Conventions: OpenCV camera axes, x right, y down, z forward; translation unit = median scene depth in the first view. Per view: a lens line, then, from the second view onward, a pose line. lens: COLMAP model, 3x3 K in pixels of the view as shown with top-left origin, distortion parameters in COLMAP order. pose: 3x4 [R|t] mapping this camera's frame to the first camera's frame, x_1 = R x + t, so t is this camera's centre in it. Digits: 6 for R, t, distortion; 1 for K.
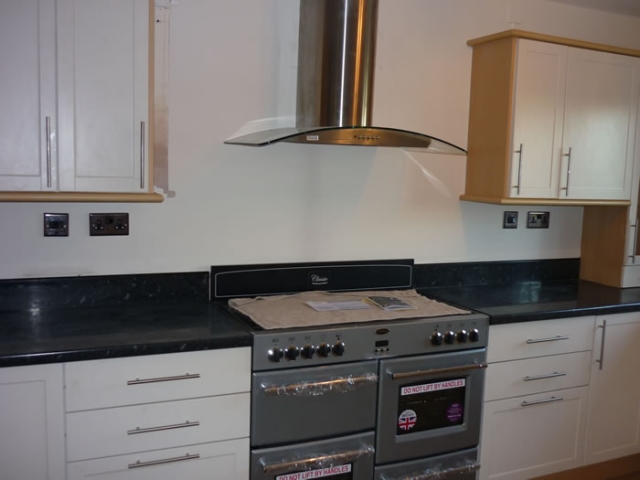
lens RADIAL K [[643.6, 0, 326.6], [0, 643.6, 243.0], [0, 0, 1]] dist [-0.083825, 0.101892]
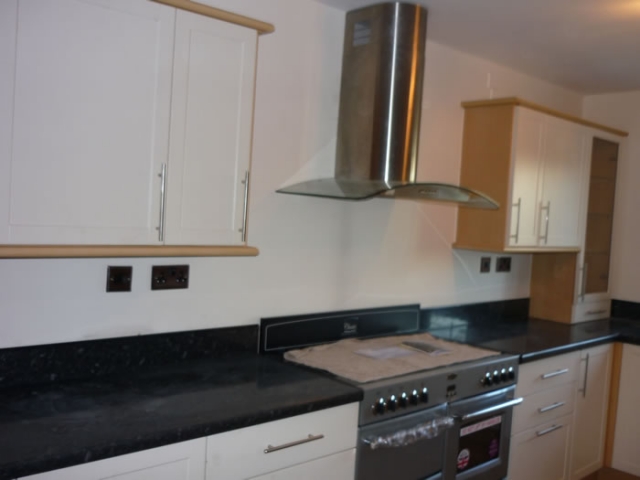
lens RADIAL K [[643.6, 0, 326.6], [0, 643.6, 243.0], [0, 0, 1]] dist [-0.083825, 0.101892]
pose [[0.952316, 0.003527, 0.305094, -0.381542], [0.012272, 0.998681, -0.049848, -0.027673], [-0.304868, 0.051215, 0.951017, 0.048552]]
